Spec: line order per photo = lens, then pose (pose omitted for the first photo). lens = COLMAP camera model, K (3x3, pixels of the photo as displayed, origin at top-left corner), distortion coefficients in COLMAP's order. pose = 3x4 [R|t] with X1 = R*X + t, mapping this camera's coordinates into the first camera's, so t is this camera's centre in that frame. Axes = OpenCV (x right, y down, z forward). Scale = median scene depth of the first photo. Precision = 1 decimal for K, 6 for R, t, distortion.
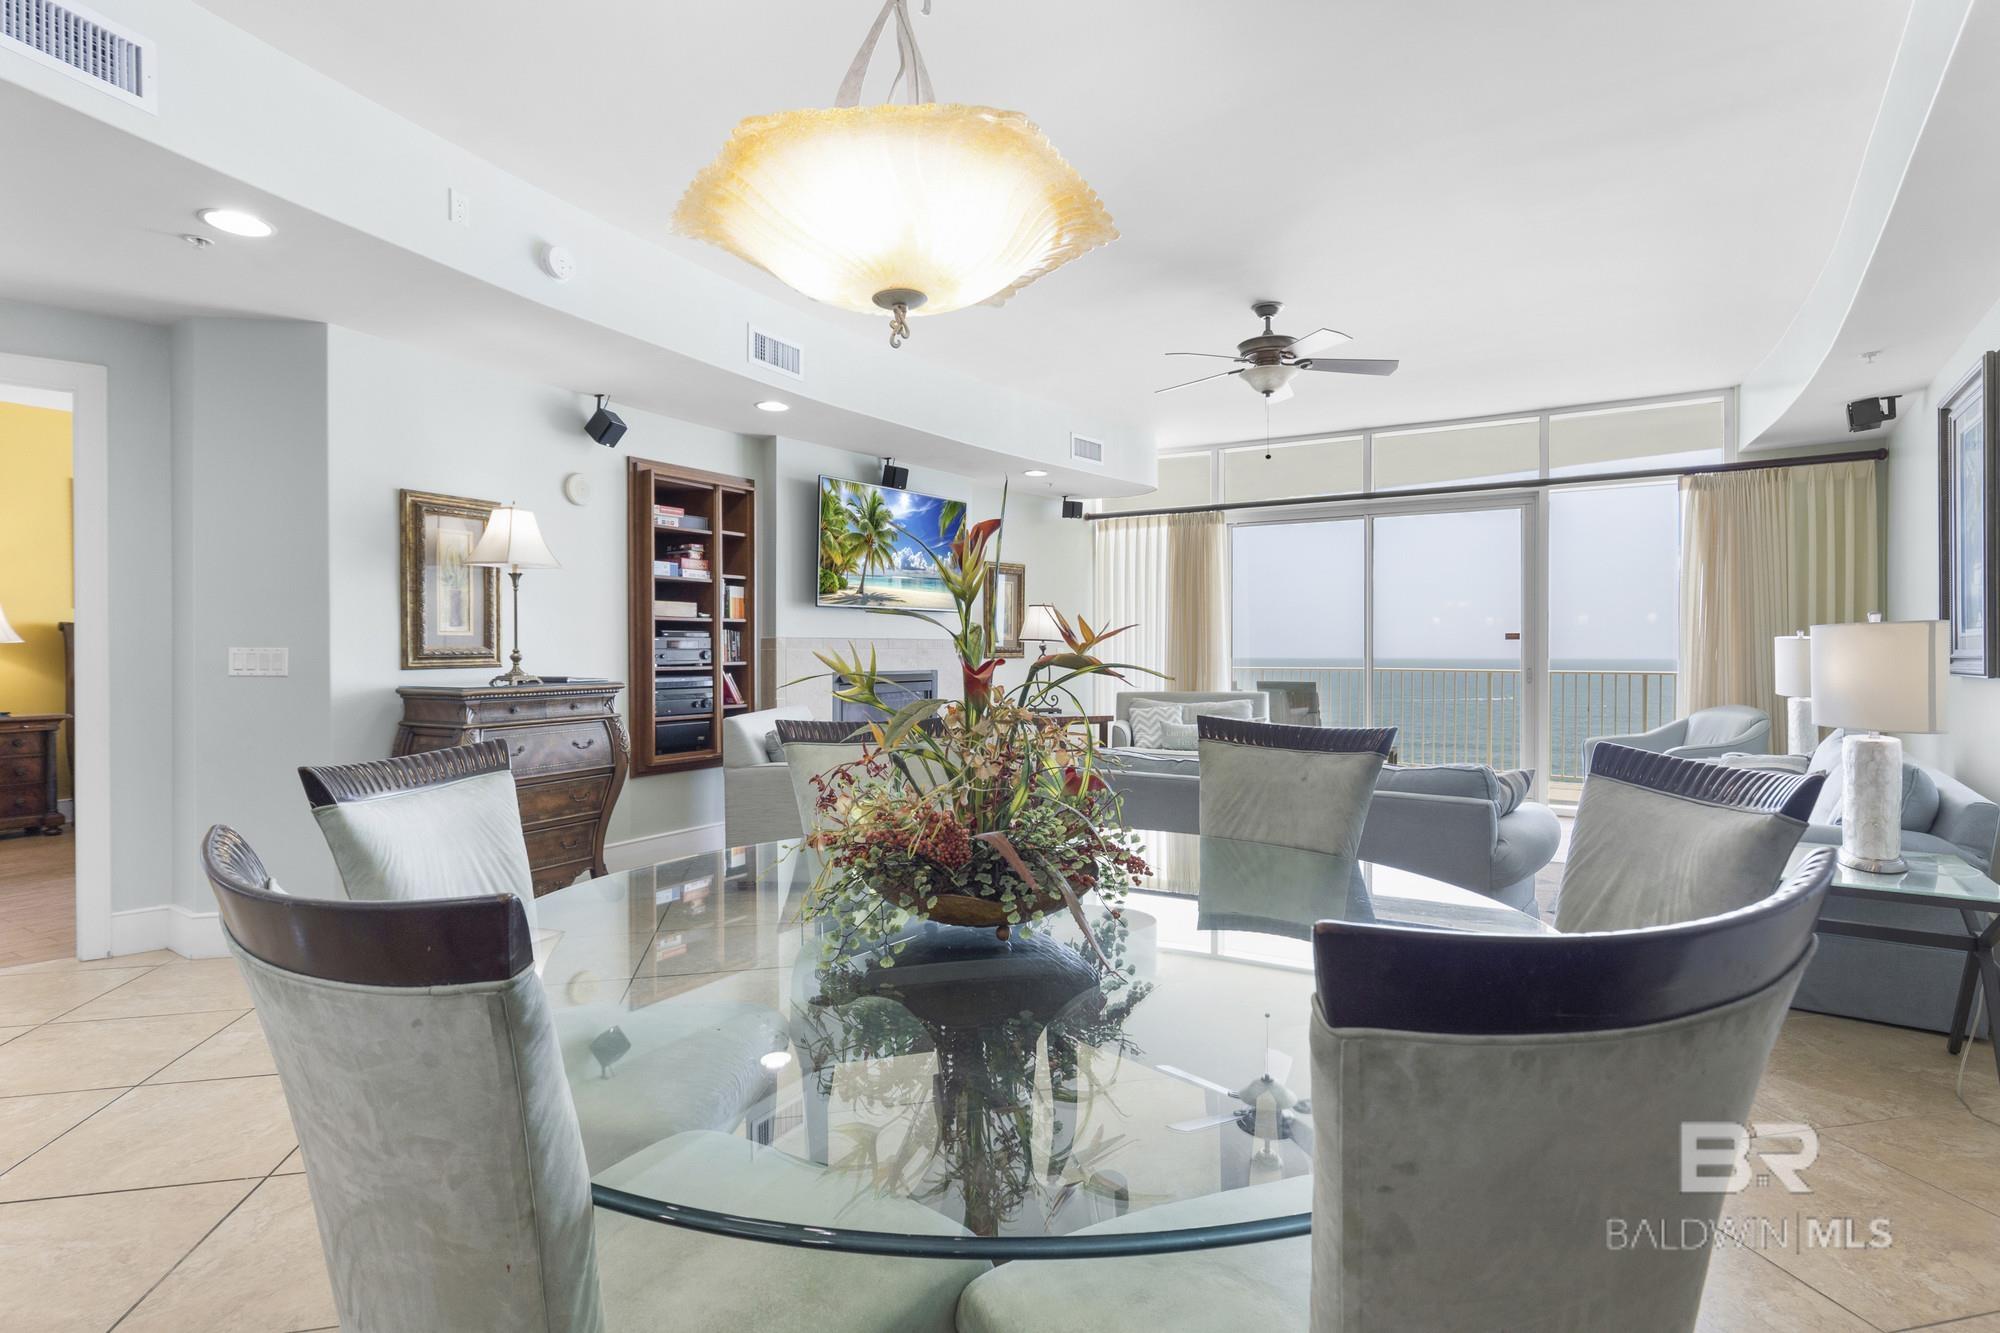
lens RADIAL K [[1005.5, 0, 1000.4], [0, 1005.5, 643.5], [0, 0, 1]] dist [-0.000663, -0.000195]
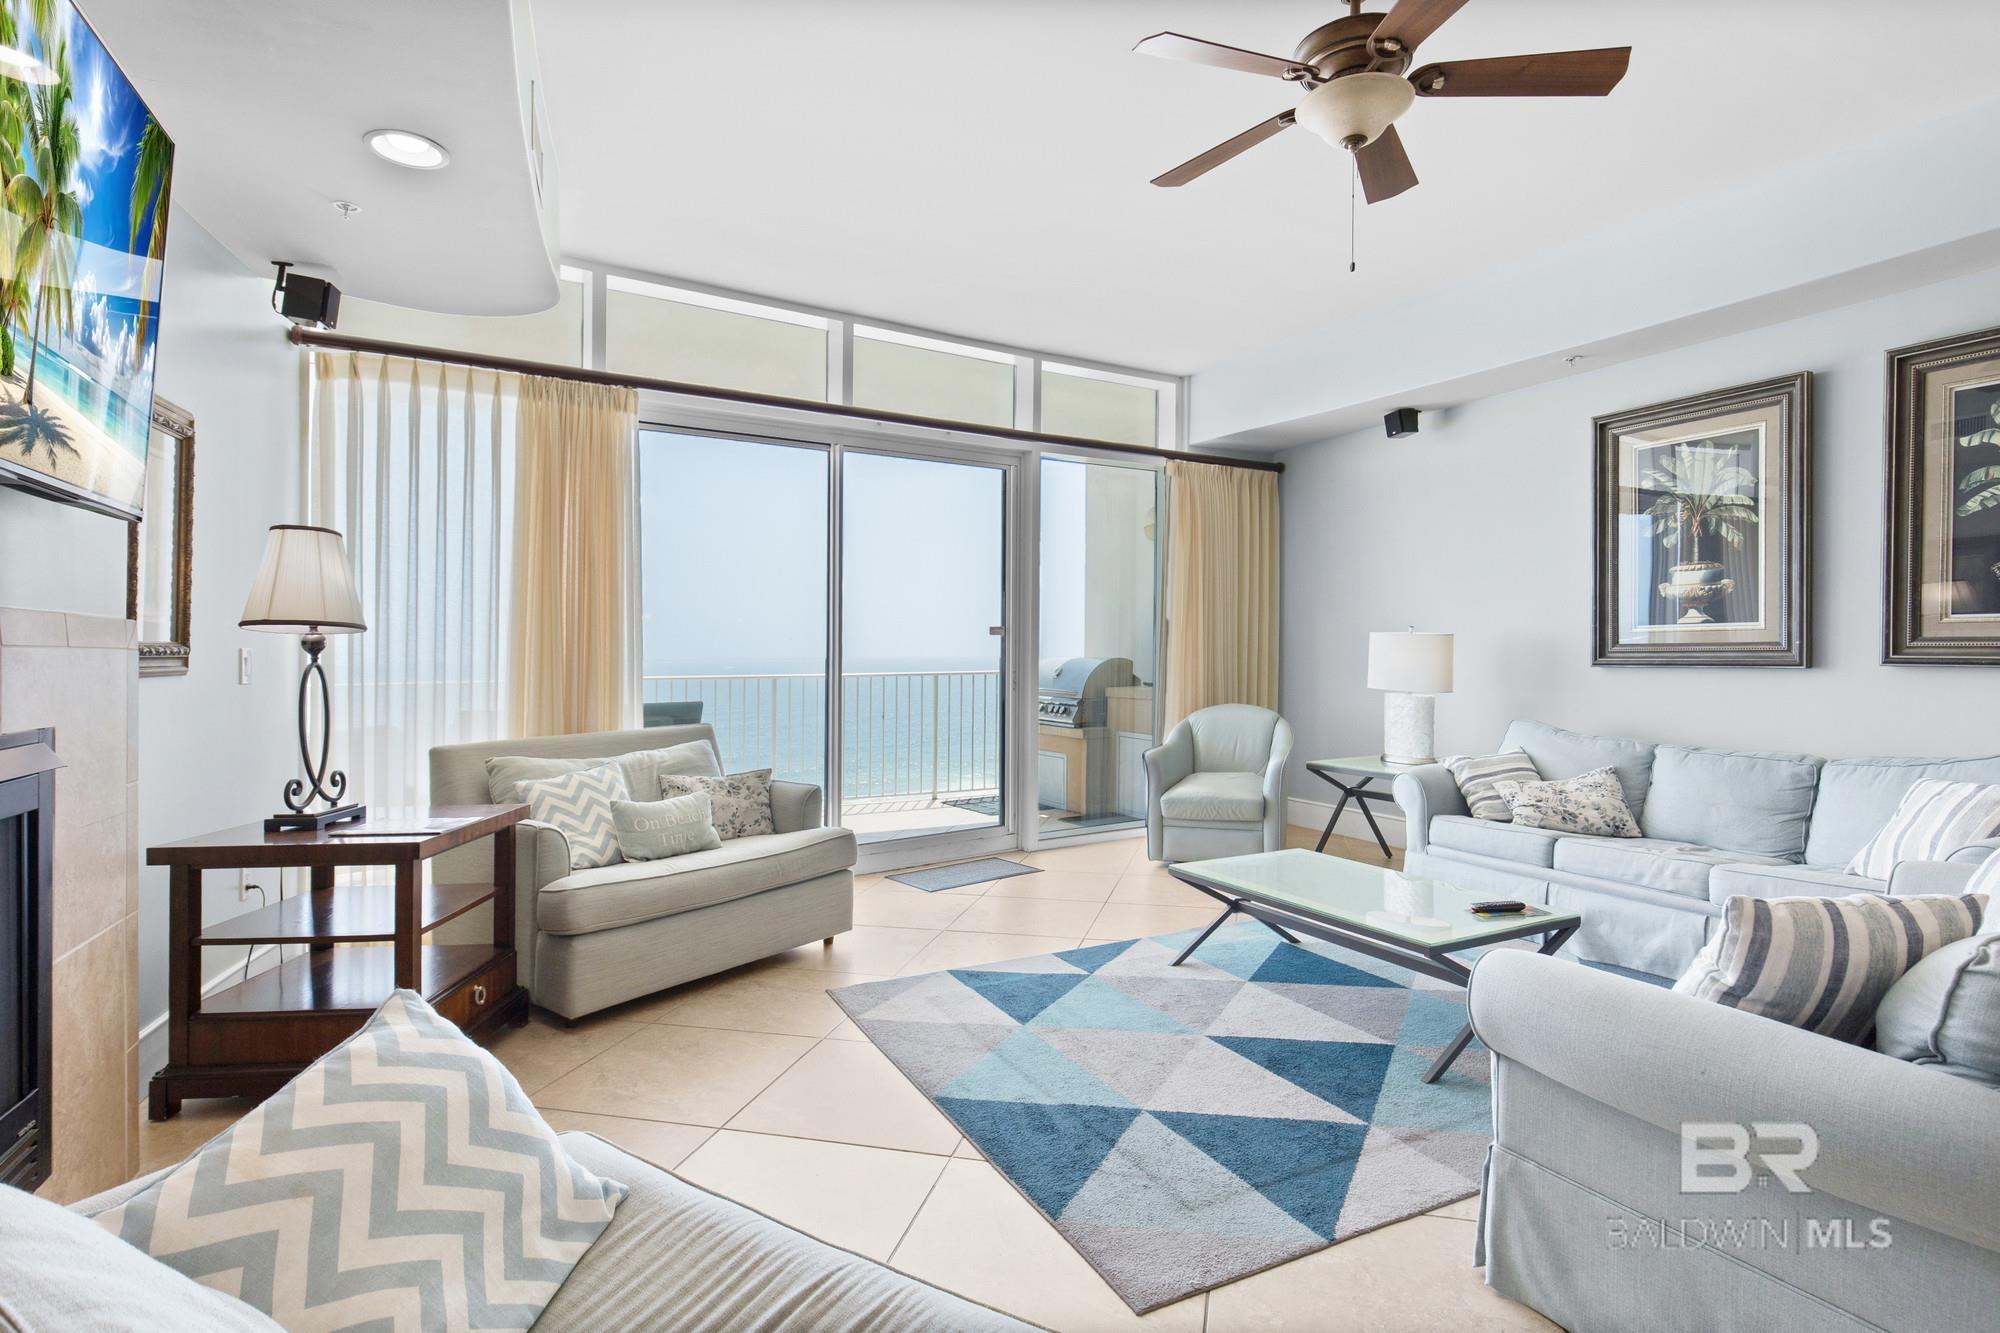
lens RADIAL K [[1005.5, 0, 1000.4], [0, 1005.5, 643.5], [0, 0, 1]] dist [-0.000663, -0.000195]
pose [[0.401395, 0.003684, 0.915897, -0.200749], [0.005783, 0.999962, -0.006556, 0.007566], [-0.915887, 0.007929, 0.401359, 0.647307]]
